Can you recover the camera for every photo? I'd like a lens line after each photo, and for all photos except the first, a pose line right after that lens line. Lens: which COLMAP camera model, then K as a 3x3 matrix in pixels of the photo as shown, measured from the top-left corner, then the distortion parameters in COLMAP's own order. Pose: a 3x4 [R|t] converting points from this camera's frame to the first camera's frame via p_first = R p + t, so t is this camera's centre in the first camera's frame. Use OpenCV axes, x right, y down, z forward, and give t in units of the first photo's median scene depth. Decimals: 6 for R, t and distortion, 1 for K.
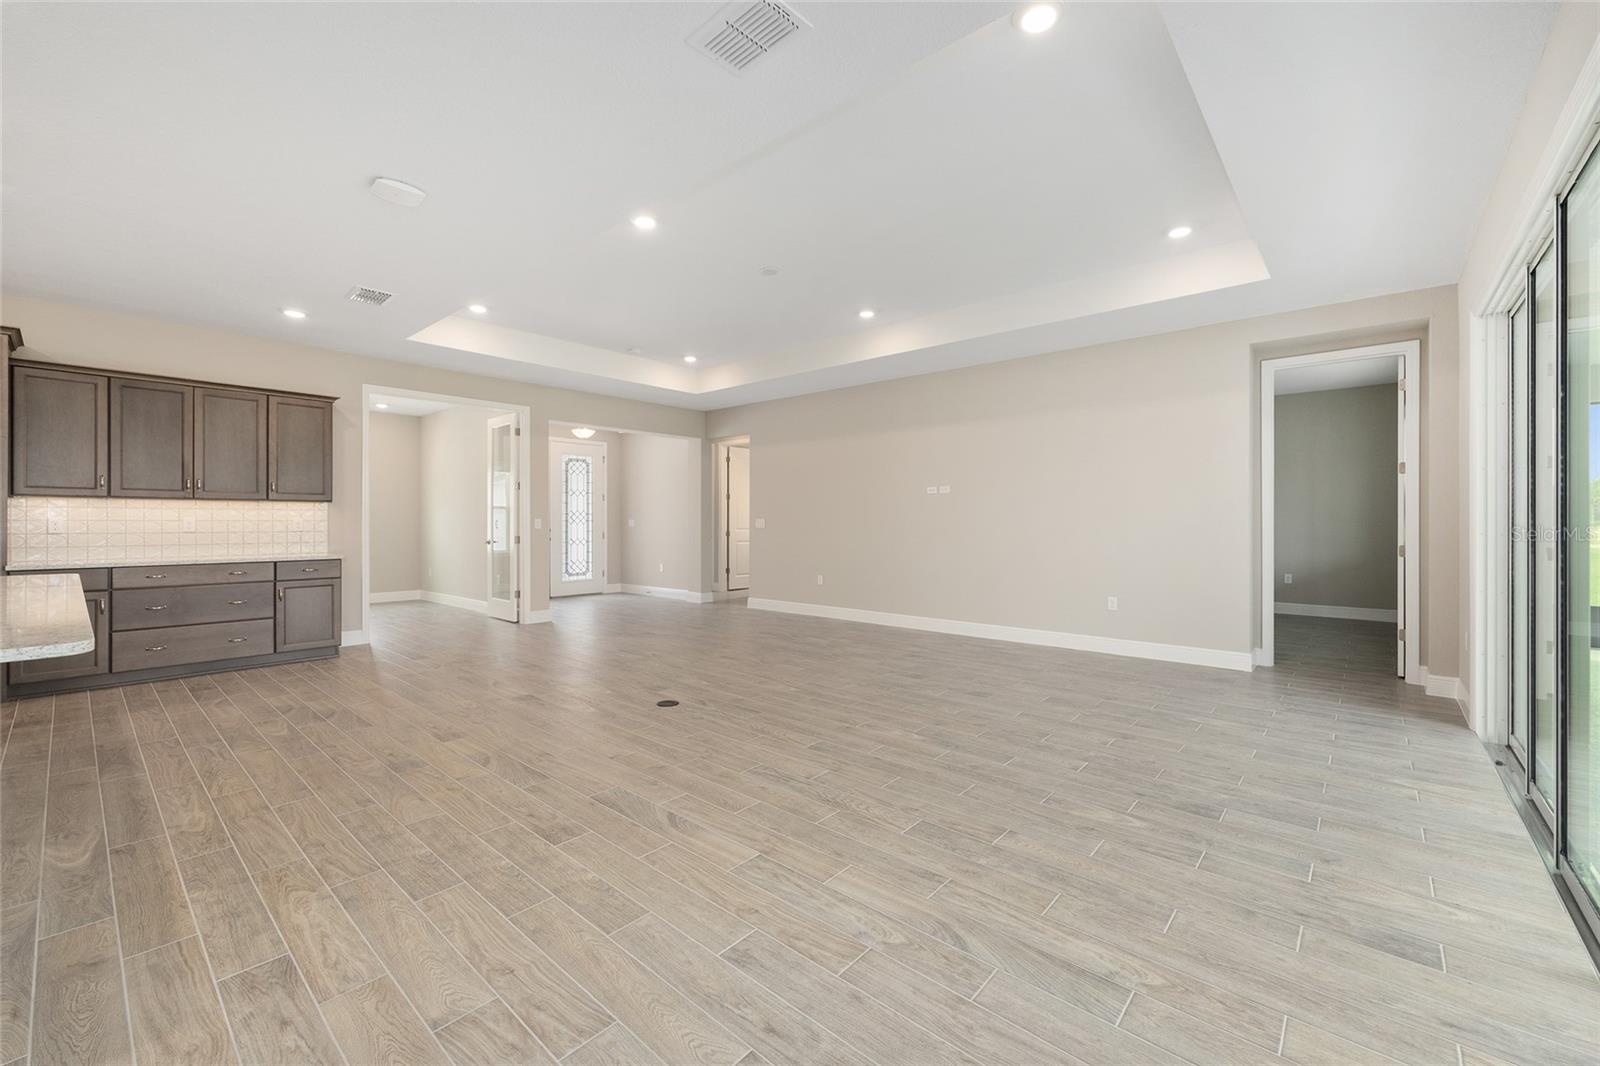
lens RADIAL K [[639.3, 0, 804.5], [0, 639.3, 523.7], [0, 0, 1]] dist [0.000578, -0.000196]
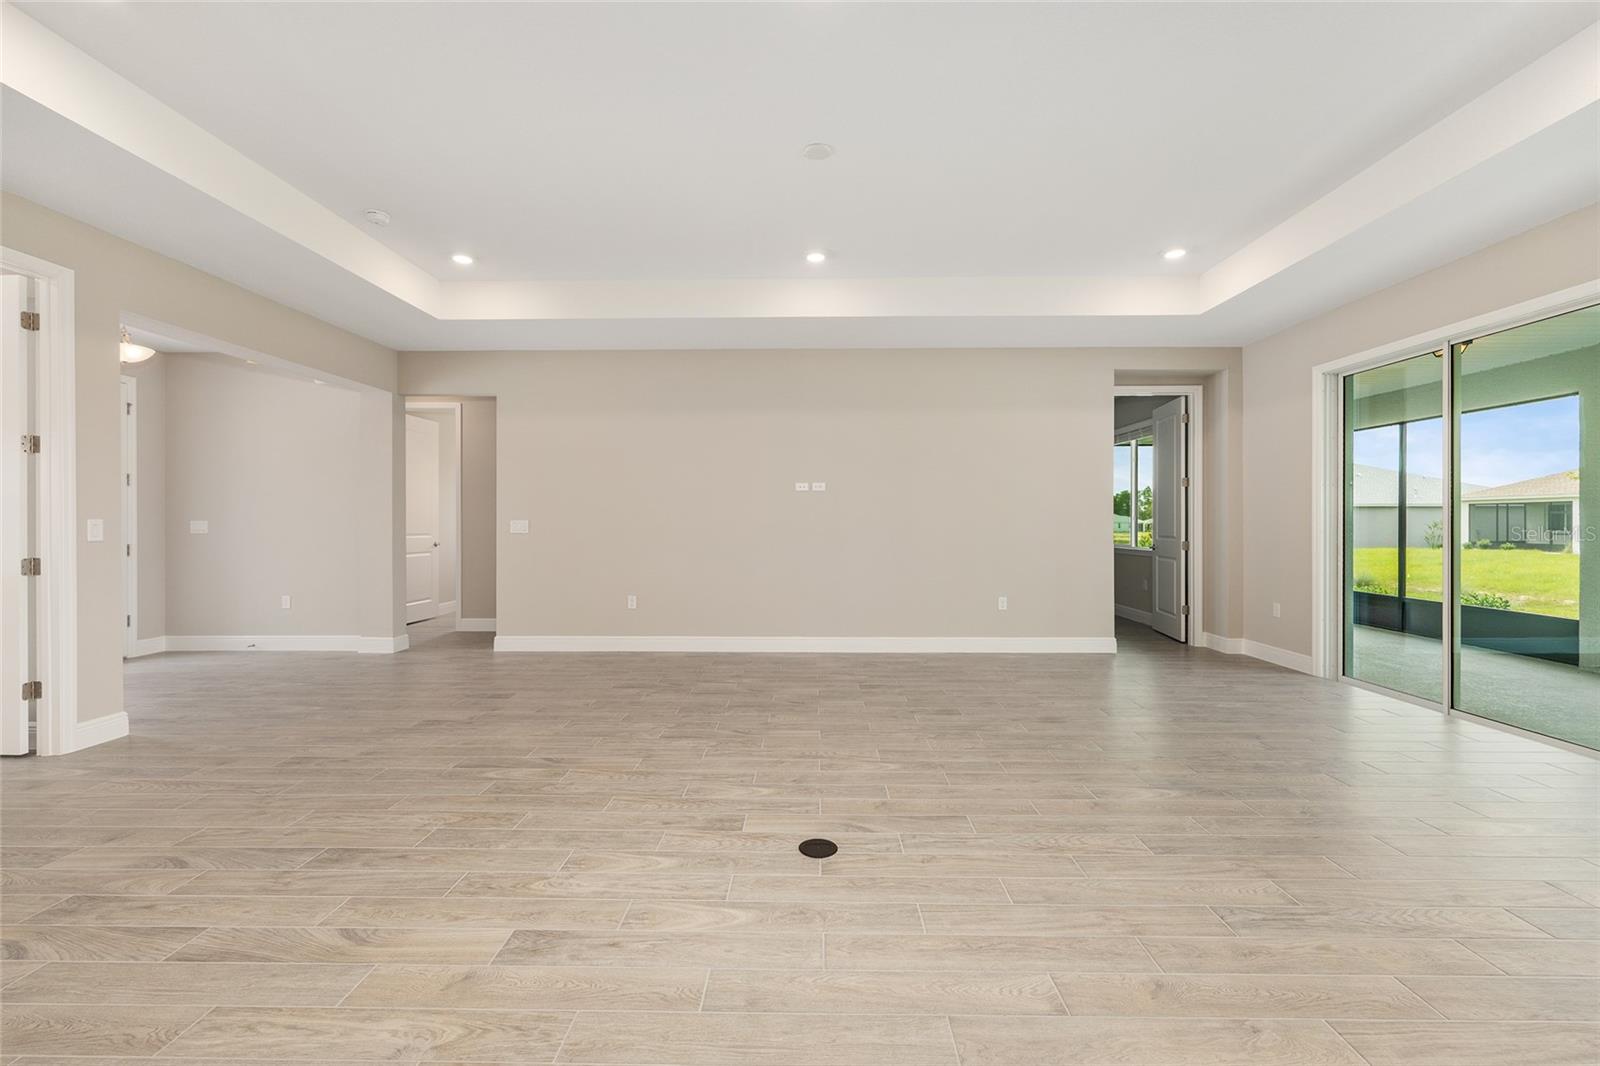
lens RADIAL K [[639.3, 0, 800.3], [0, 639.3, 529.3], [0, 0, 1]] dist [0.000578, -0.000196]
pose [[0.766161, -0.007361, 0.642607, -0.396358], [0.003537, 0.999968, 0.007238, -0.002230], [-0.642640, -0.003272, 0.766162, 0.392507]]
